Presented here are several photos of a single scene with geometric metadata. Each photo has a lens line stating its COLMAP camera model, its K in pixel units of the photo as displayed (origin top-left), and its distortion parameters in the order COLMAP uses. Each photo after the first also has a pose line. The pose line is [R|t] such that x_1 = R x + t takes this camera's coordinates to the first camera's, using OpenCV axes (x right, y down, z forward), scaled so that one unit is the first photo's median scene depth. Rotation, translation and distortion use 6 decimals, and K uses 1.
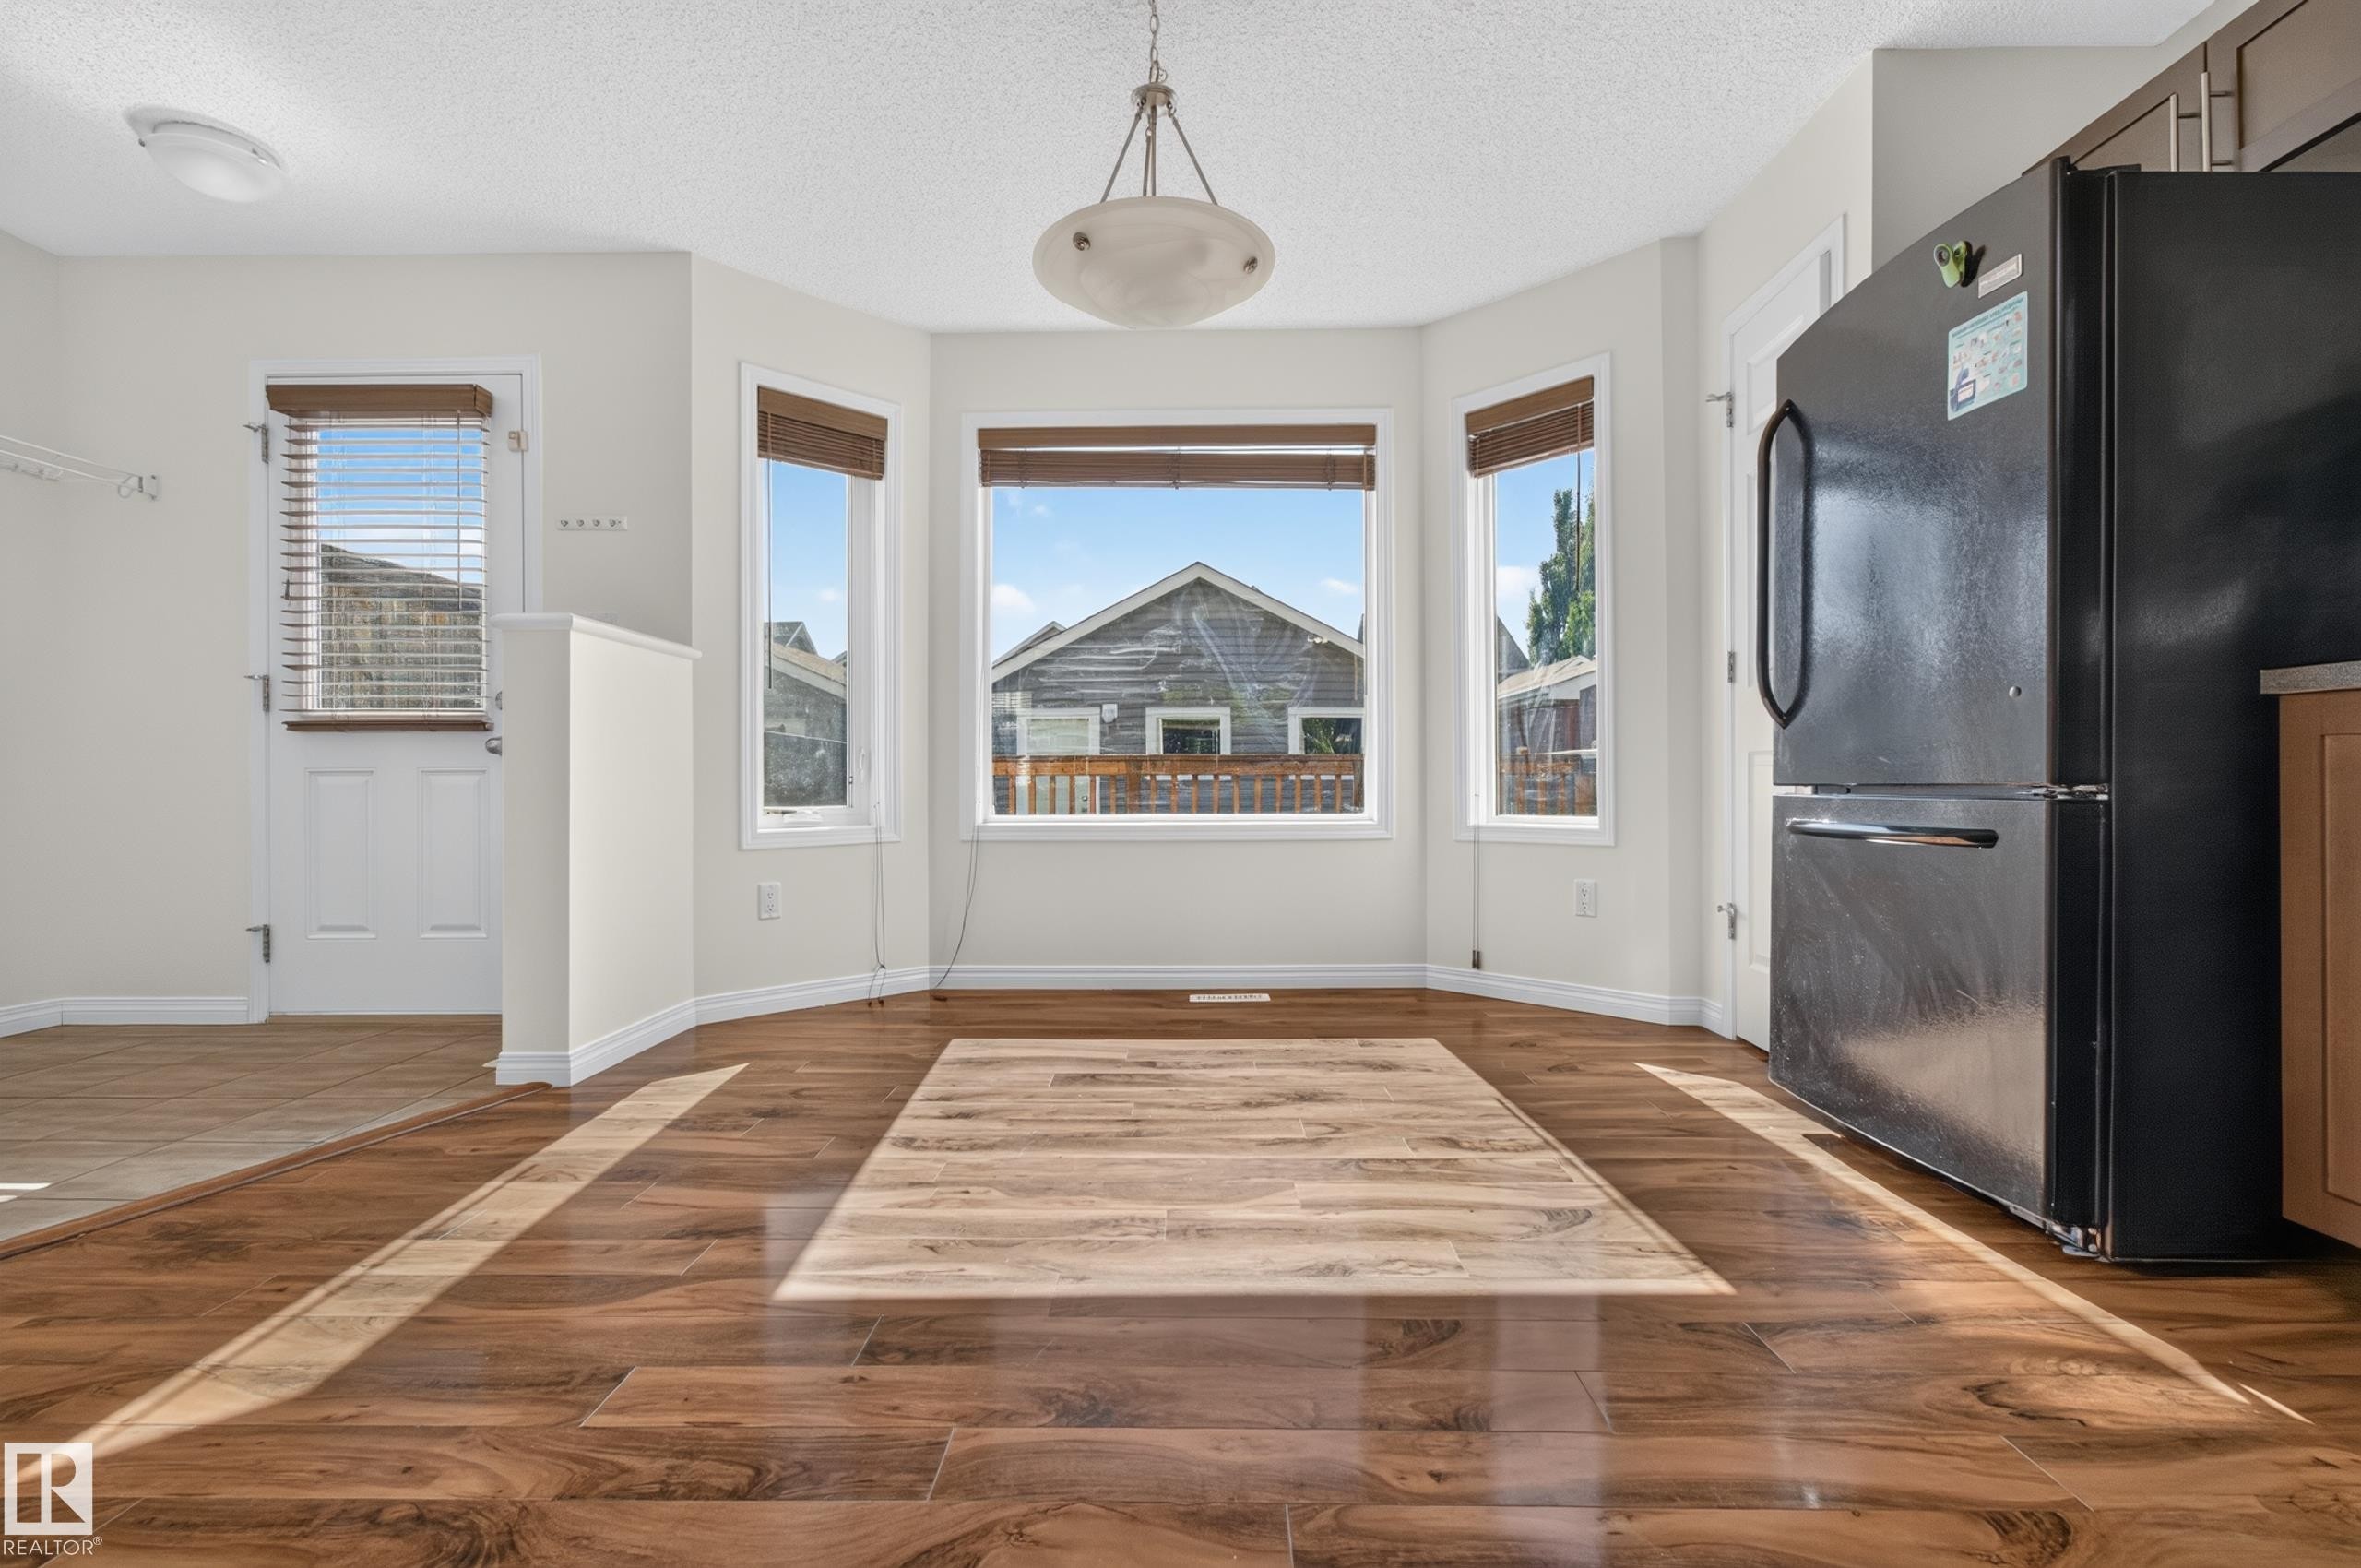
lens RADIAL K [[1036.7, 0, 1180.5], [0, 1036.7, 784.0], [0, 0, 1]] dist [-0.012171, 0.012592]
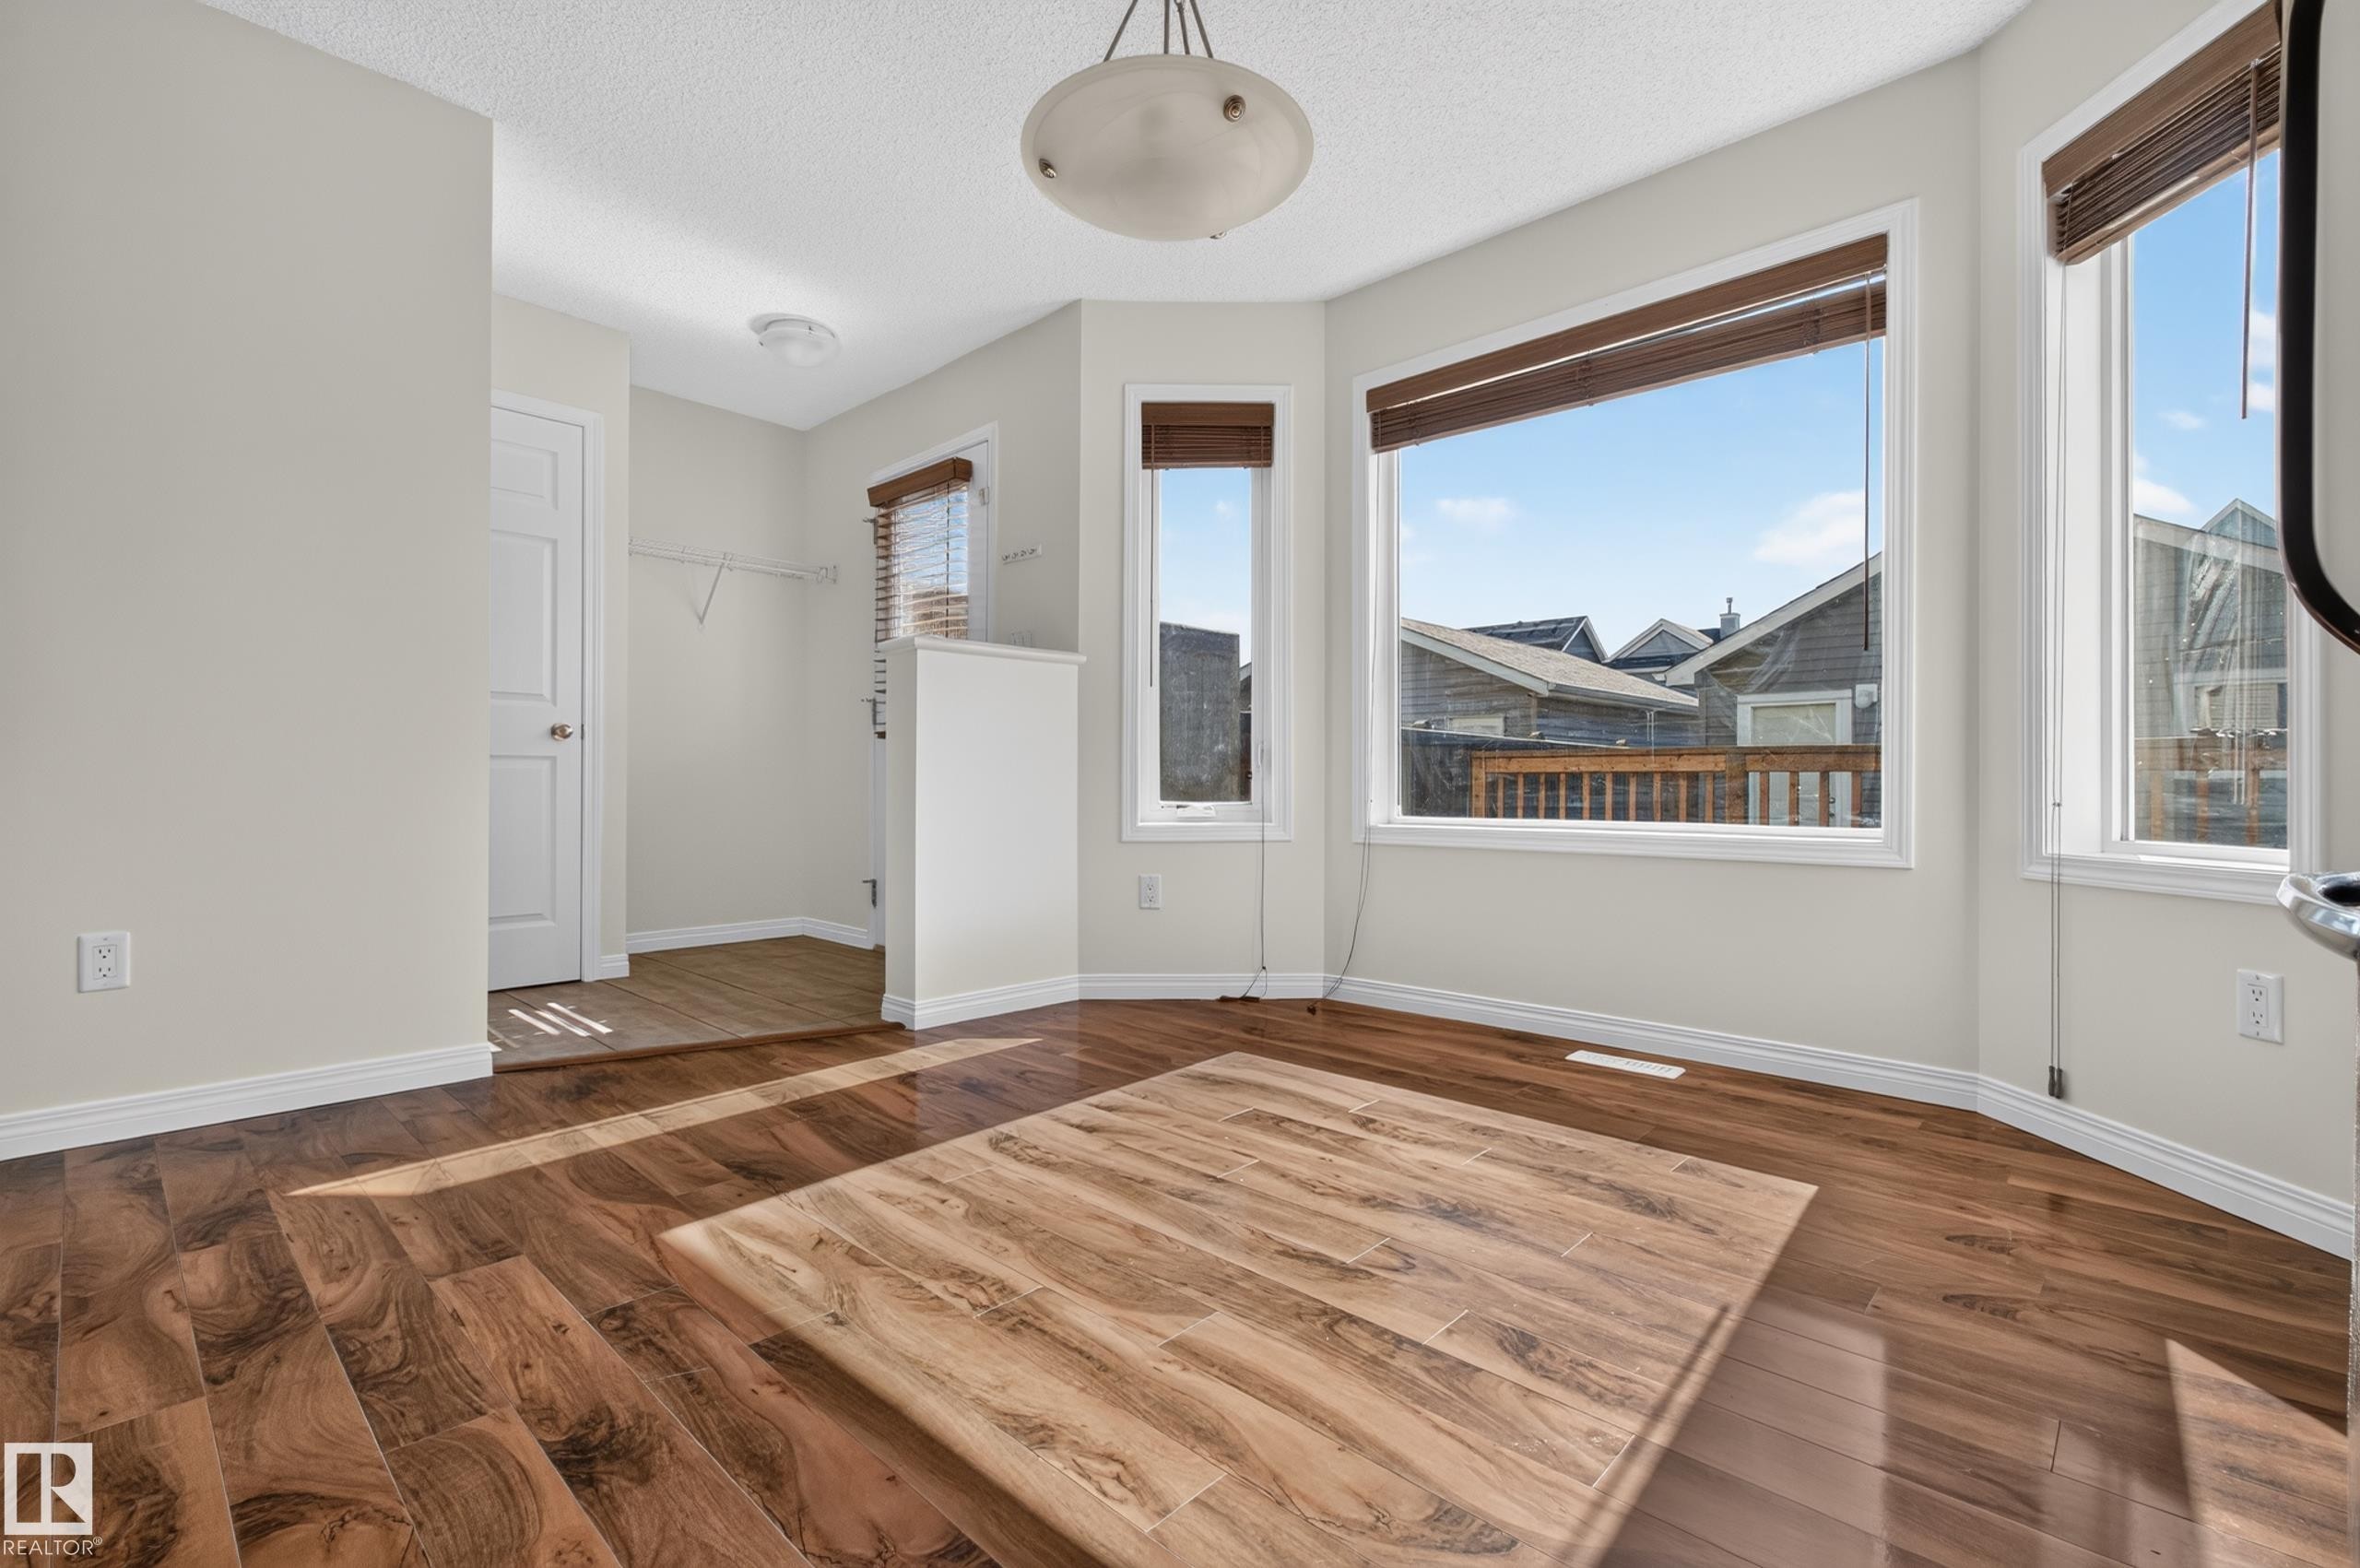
lens RADIAL K [[1036.2, 0, 1180.0], [0, 1036.2, 784.0], [0, 0, 1]] dist [-0.012171, 0.012592]
pose [[0.739473, 0.007941, -0.673140, 0.465707], [-0.007864, 0.999964, 0.003158, 0.002044], [0.673141, 0.002958, 0.739509, 0.340140]]
